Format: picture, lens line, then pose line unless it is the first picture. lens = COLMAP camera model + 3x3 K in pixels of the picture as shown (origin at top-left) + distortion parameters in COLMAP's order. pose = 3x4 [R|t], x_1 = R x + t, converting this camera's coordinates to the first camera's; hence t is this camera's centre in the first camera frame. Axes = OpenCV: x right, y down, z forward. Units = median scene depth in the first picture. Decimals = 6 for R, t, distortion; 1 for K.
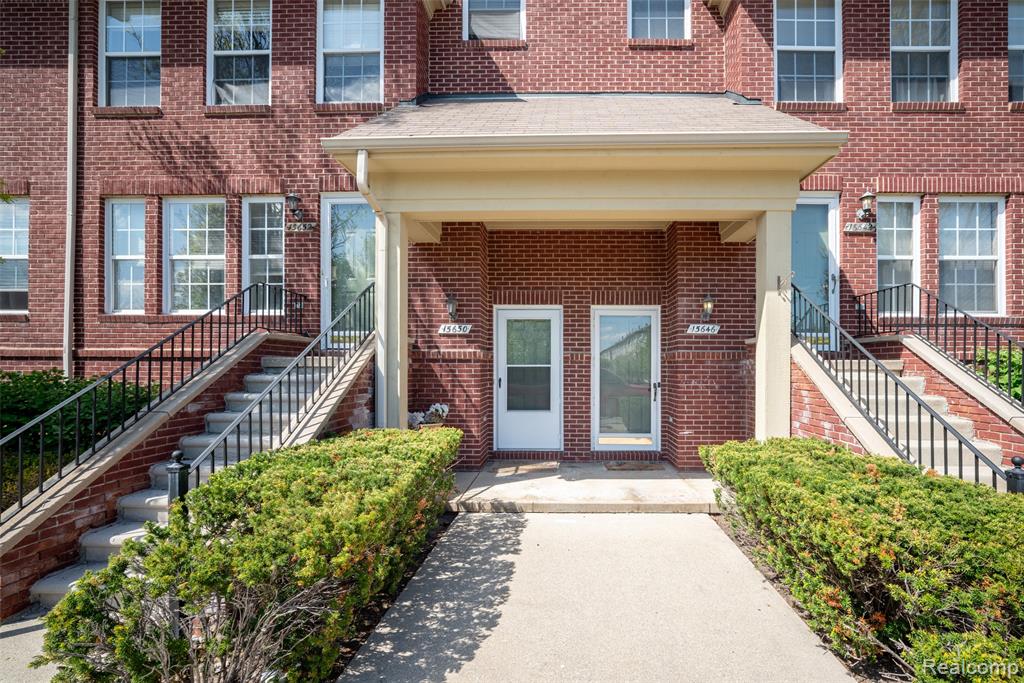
lens RADIAL K [[473.4, 0, 516.0], [0, 473.4, 374.9], [0, 0, 1]] dist [-0.024551, 0.011777]
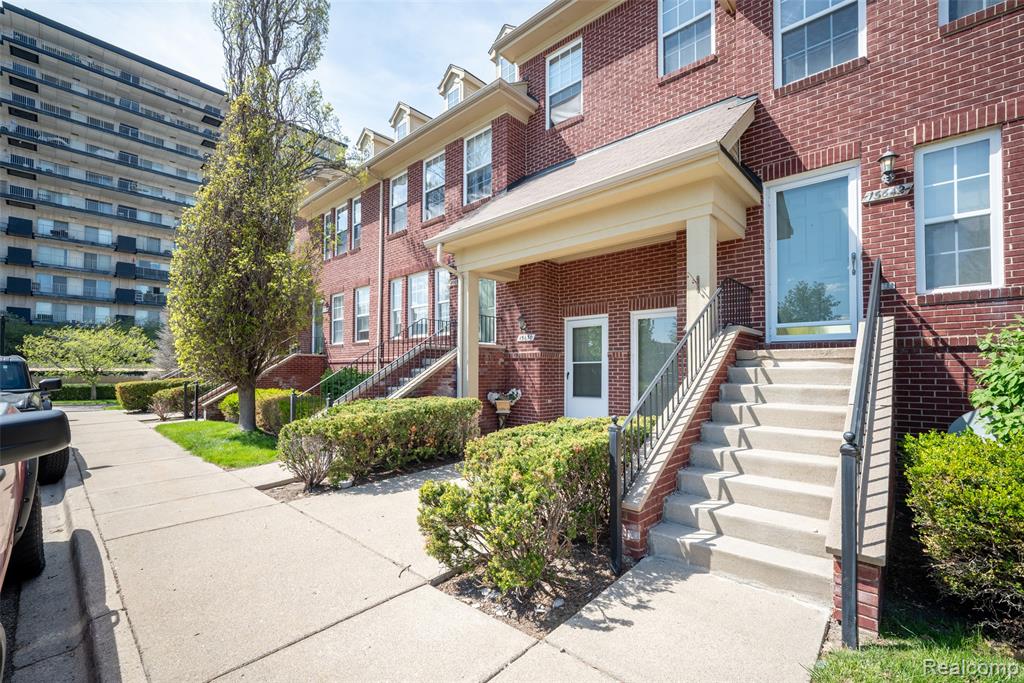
lens RADIAL K [[438.4, 0, 514.8], [0, 438.4, 360.2], [0, 0, 1]] dist [0.000454, 0.000349]
pose [[0.753832, -0.020068, -0.656761, 0.720049], [0.001873, 0.999595, -0.028394, 0.008993], [0.657064, 0.020174, 0.753564, -0.036439]]
